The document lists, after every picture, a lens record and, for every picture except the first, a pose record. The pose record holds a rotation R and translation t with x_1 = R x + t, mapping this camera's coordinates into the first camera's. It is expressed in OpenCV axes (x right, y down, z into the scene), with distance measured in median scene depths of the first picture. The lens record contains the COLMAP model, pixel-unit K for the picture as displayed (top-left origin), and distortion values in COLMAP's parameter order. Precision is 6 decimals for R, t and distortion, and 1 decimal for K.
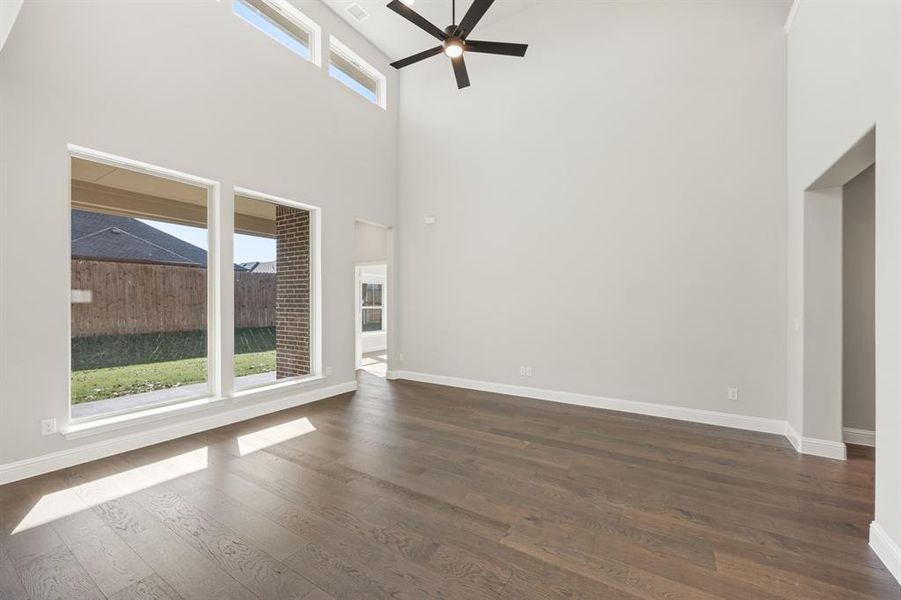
lens RADIAL K [[361.2, 0, 450.0], [0, 361.2, 299.2], [0, 0, 1]] dist [0.002309, 0.000346]
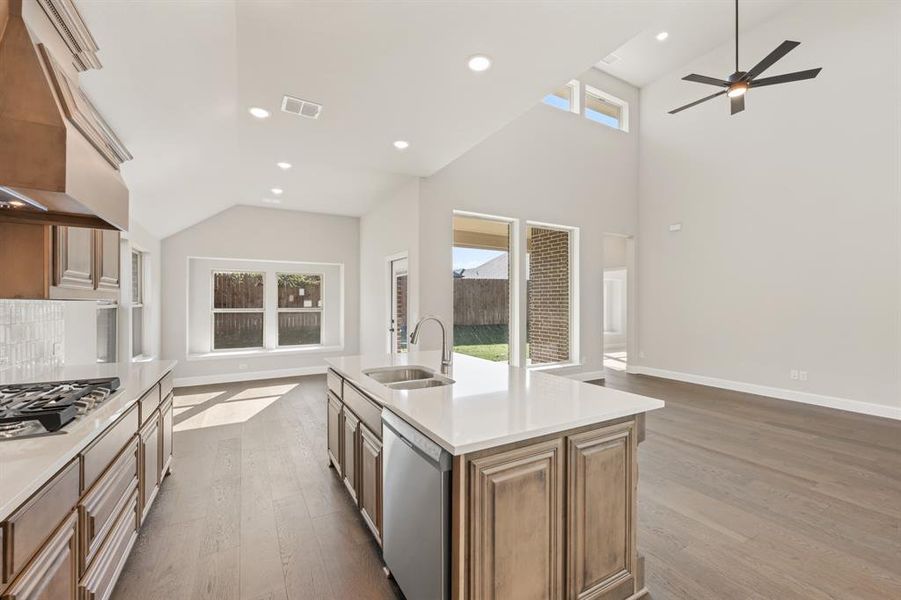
lens RADIAL K [[361.2, 0, 457.1], [0, 361.2, 302.4], [0, 0, 1]] dist [0.002309, 0.000346]
pose [[0.884163, 0.000581, -0.467178, -0.127333], [0.001186, 0.999993, 0.003489, -0.001194], [0.467177, -0.003639, 0.884156, -0.250219]]
